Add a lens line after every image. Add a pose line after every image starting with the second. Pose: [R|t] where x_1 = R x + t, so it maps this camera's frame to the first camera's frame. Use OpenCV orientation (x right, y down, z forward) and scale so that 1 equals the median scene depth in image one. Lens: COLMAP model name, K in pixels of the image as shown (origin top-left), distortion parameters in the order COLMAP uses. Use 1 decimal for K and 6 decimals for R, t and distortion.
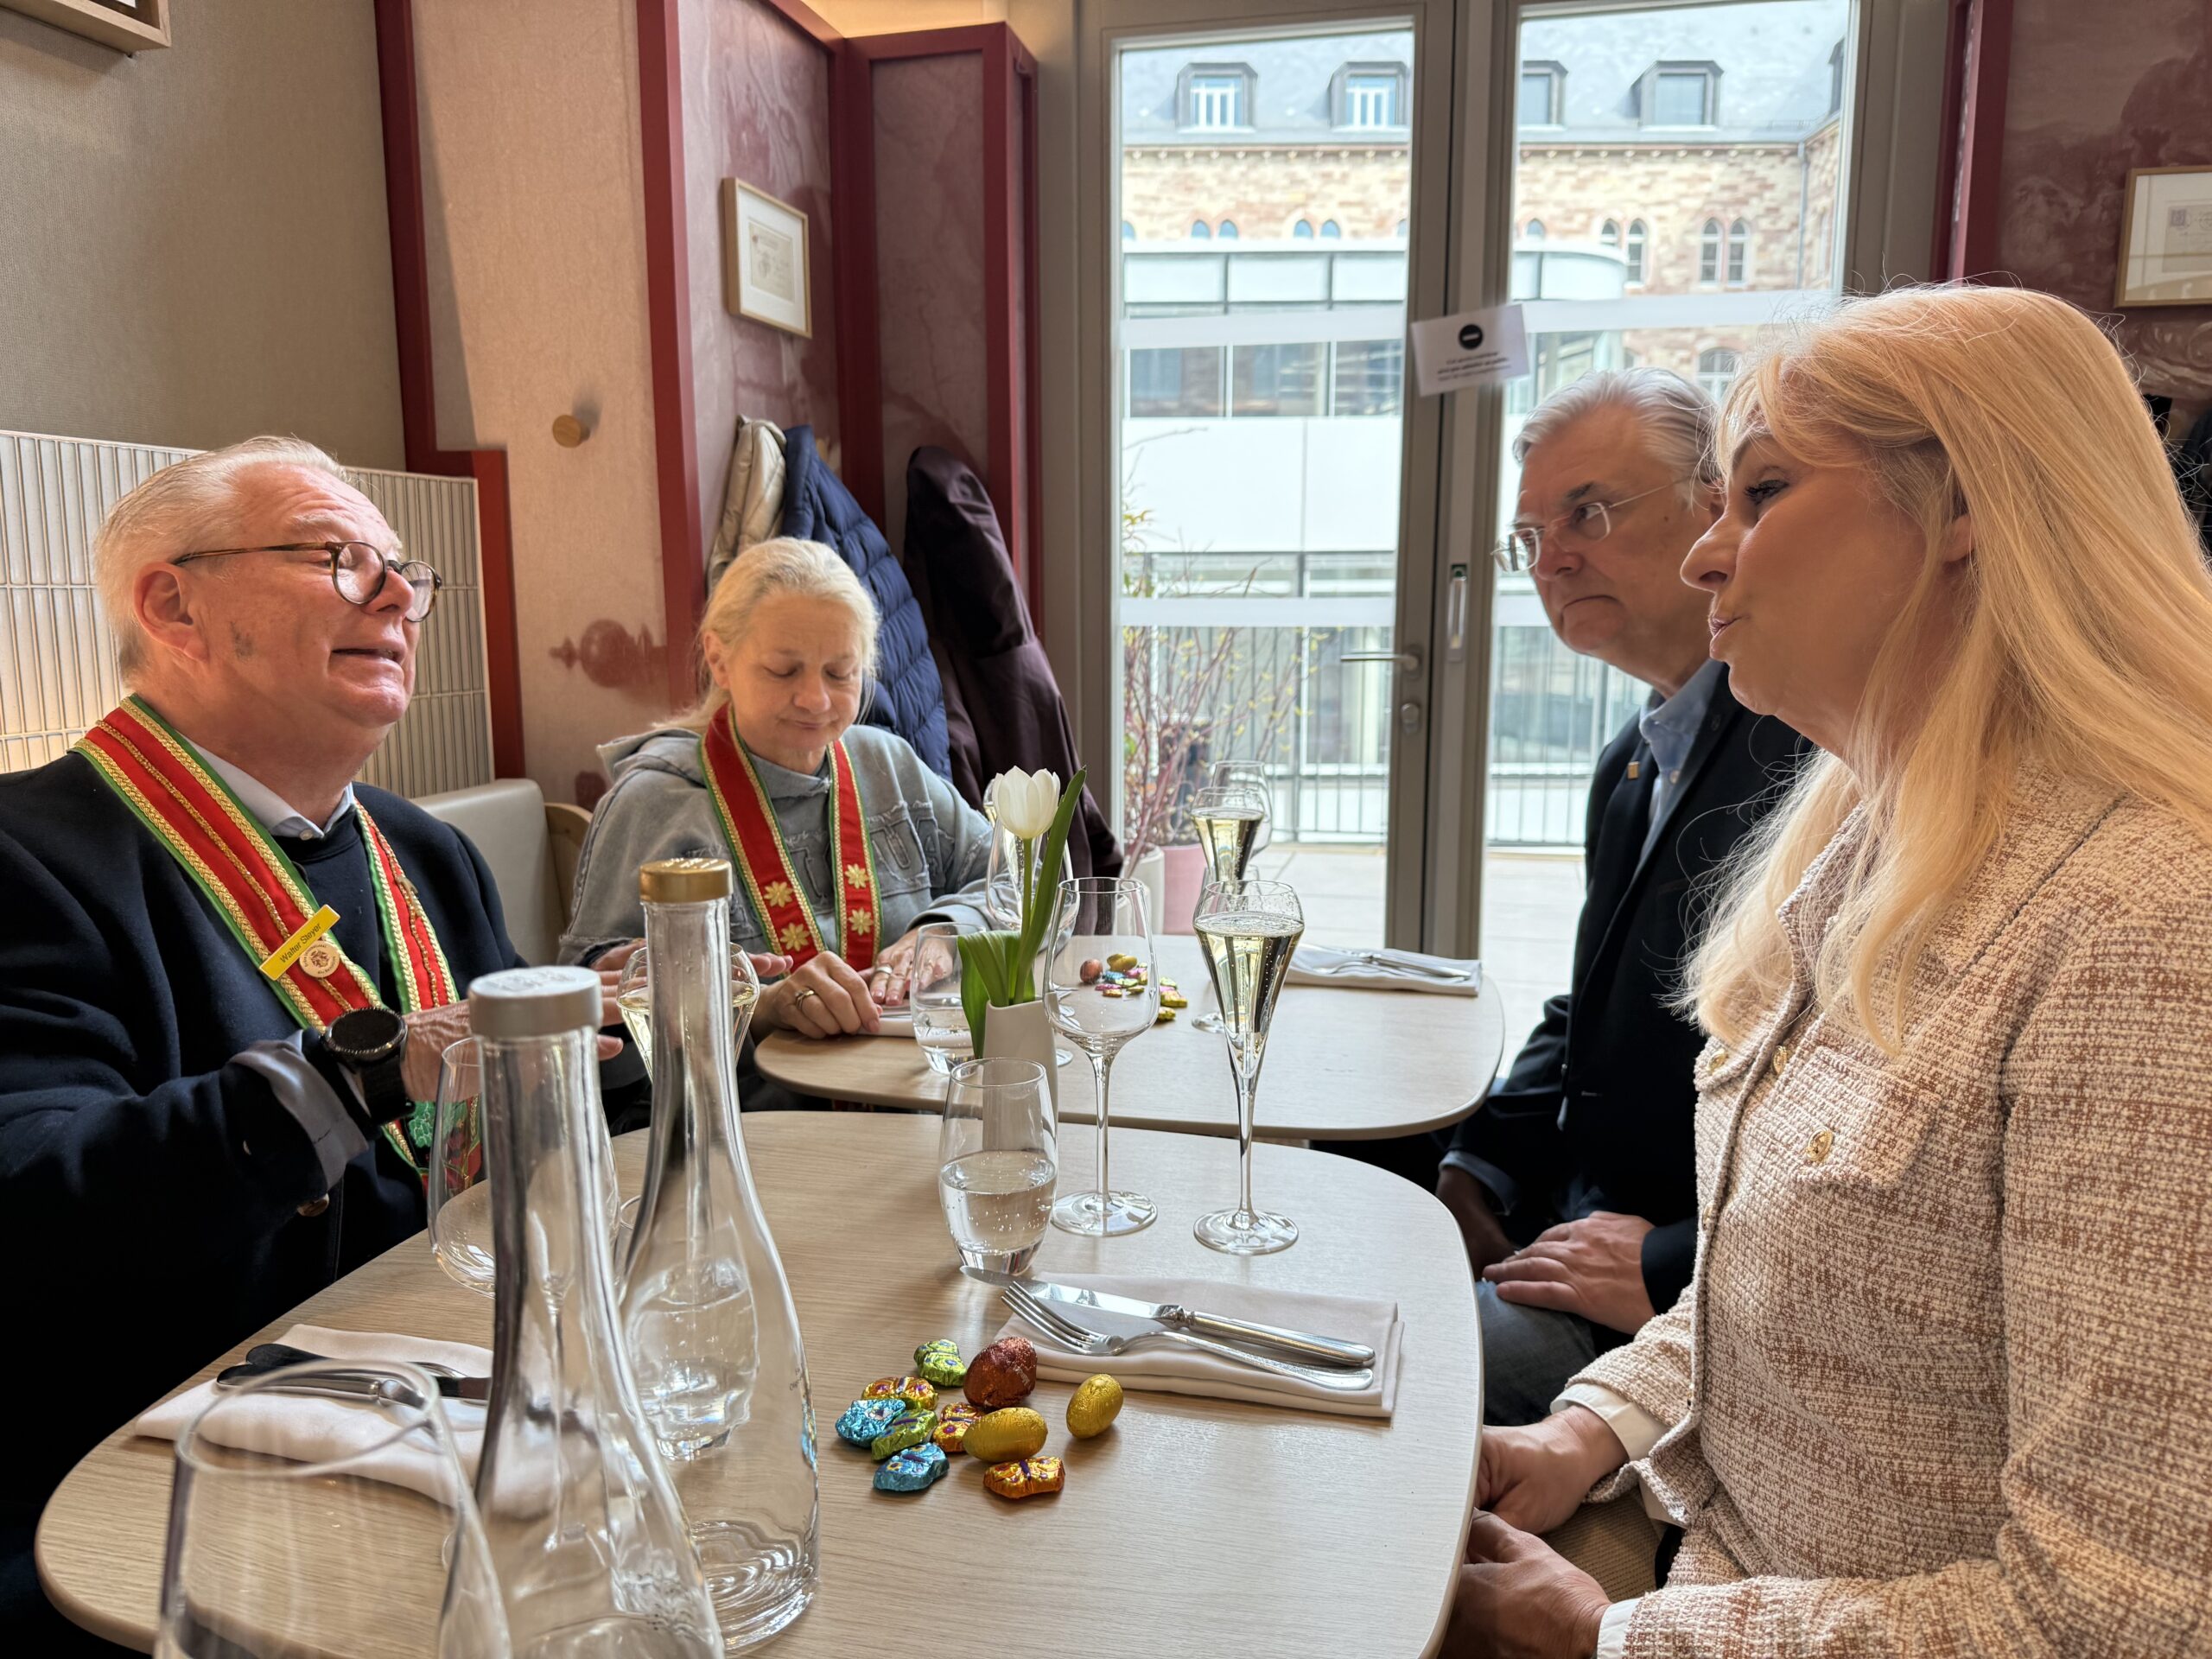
lens RADIAL K [[1536.8, 0, 1099.1], [0, 1536.8, 838.1], [0, 0, 1]] dist [0.010715, -0.004460]
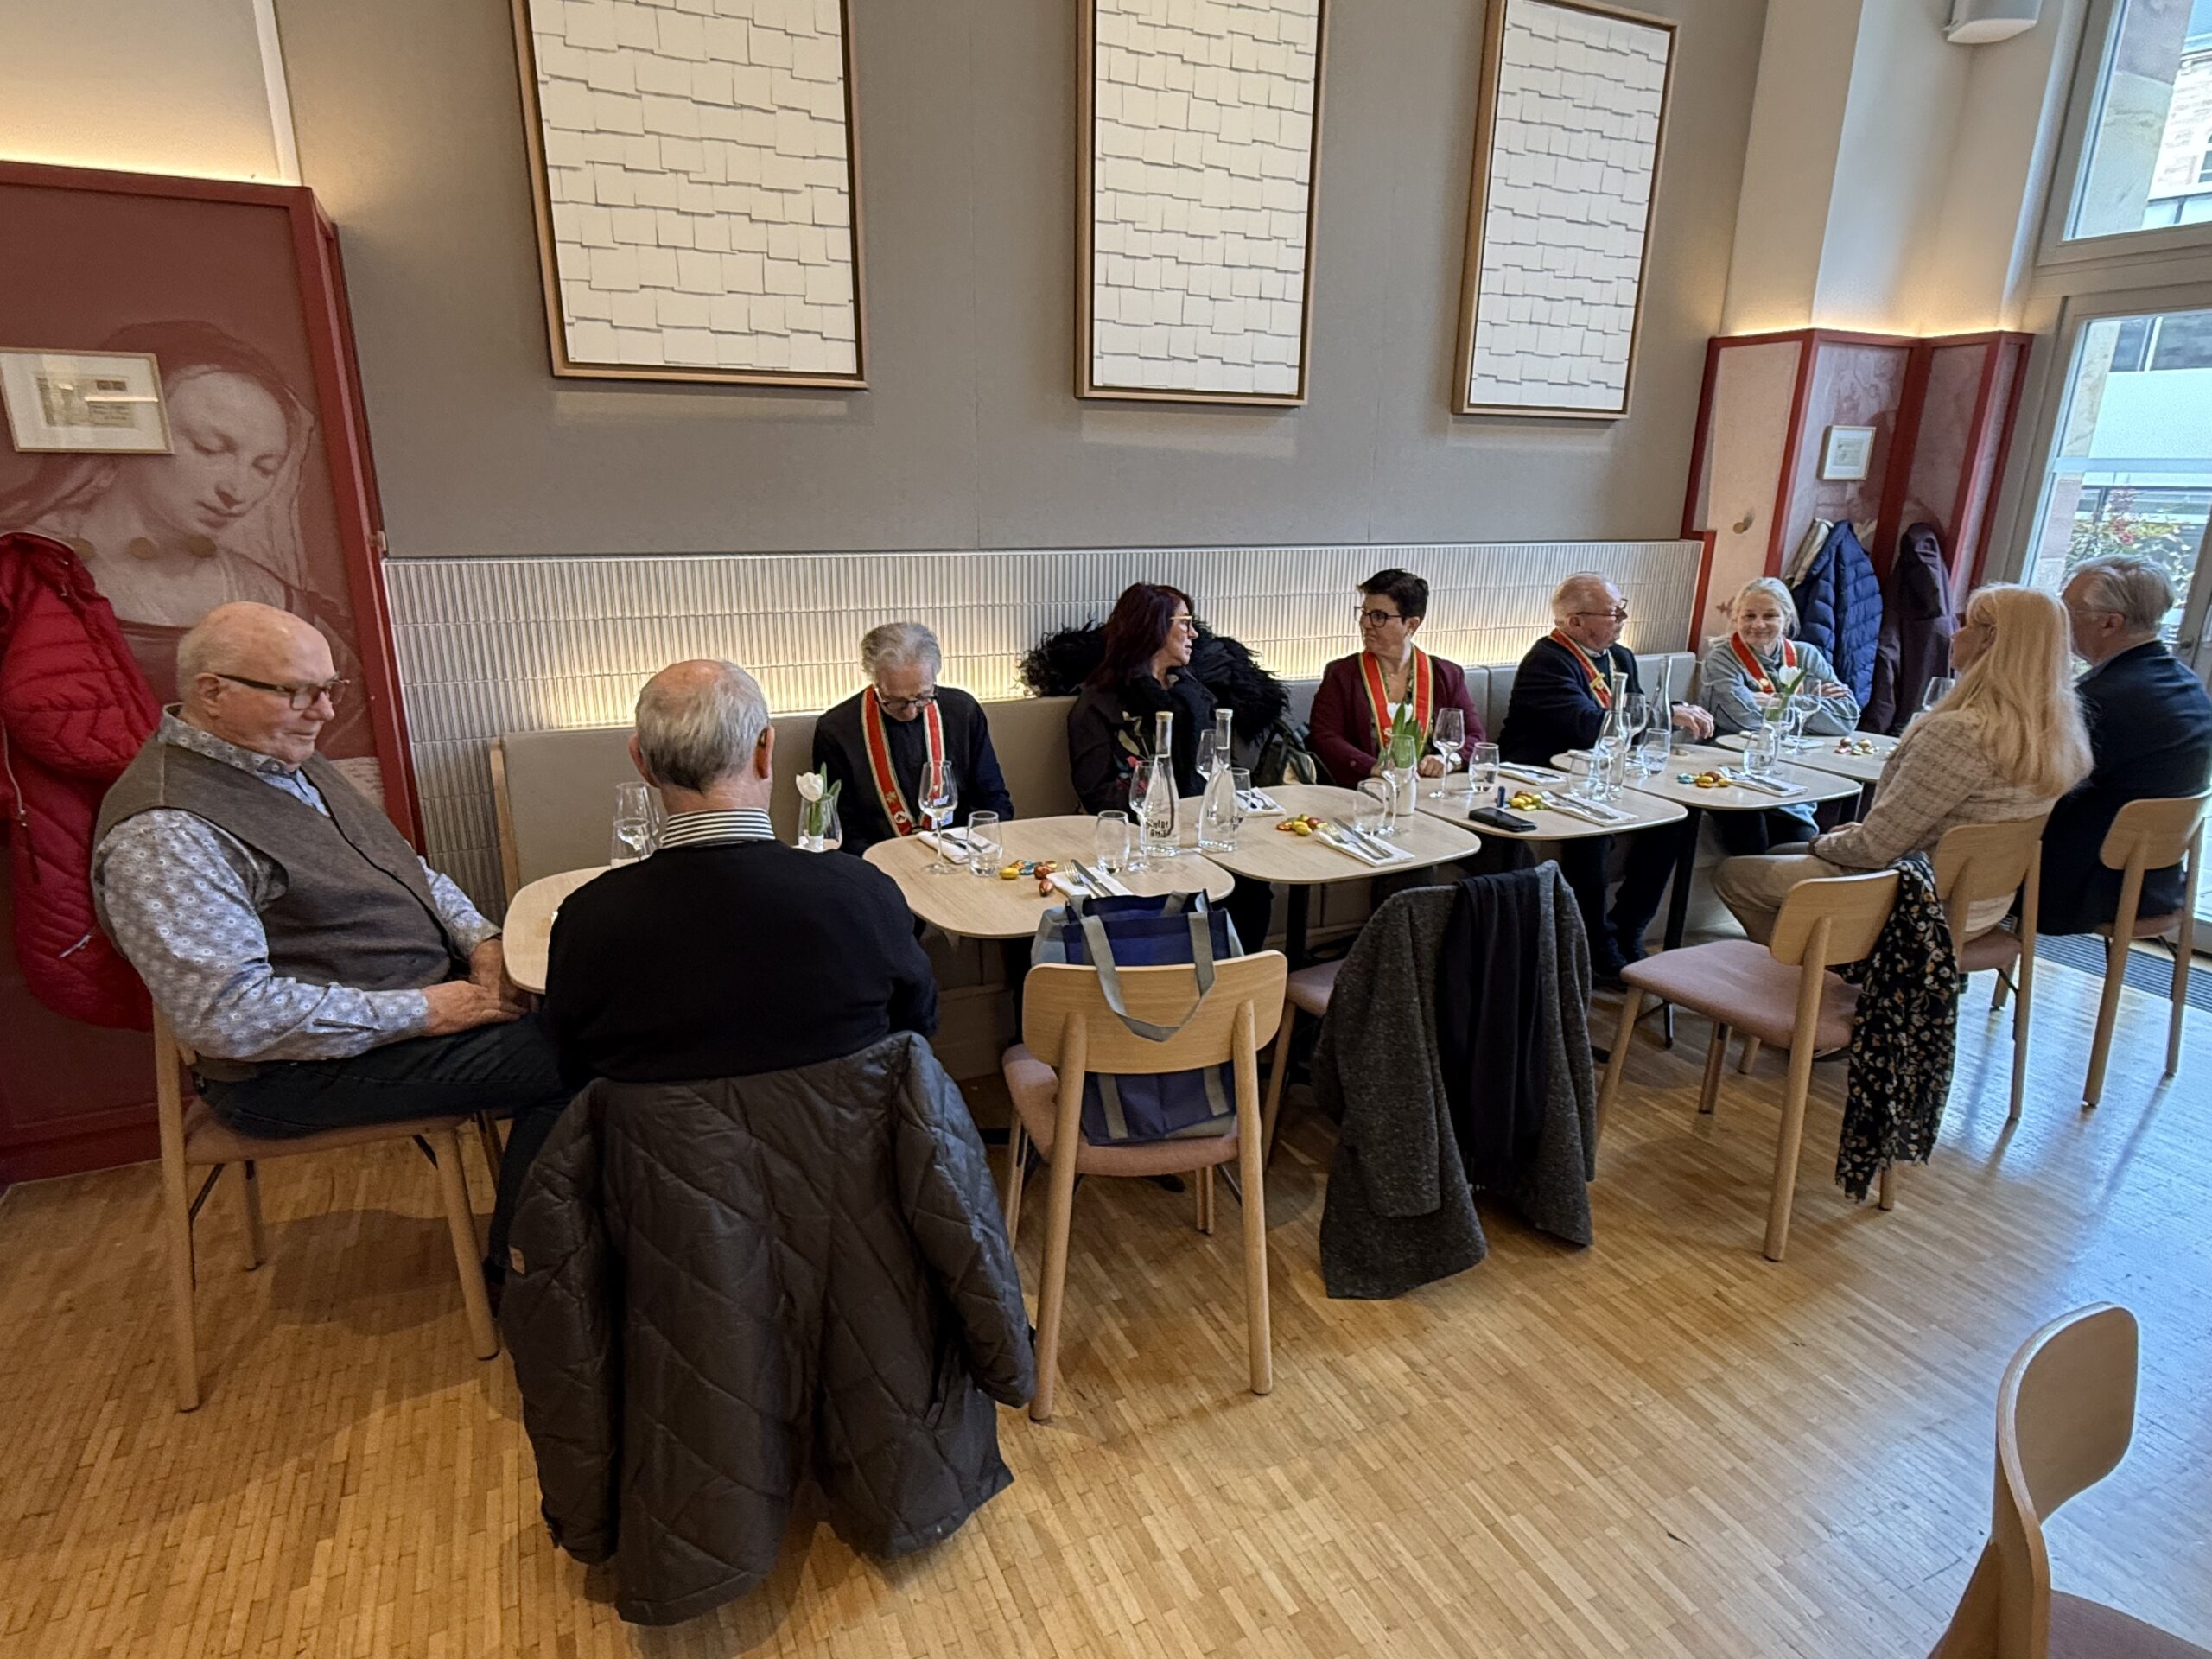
lens RADIAL K [[1223.1, 0, 1100.1], [0, 1223.1, 835.2], [0, 0, 1]] dist [-0.000559, -0.000214]
pose [[0.598355, 0.233810, -0.766358, 0.714969], [-0.132593, 0.972183, 0.193079, 0.002595], [0.790184, -0.013916, 0.612712, -1.153962]]
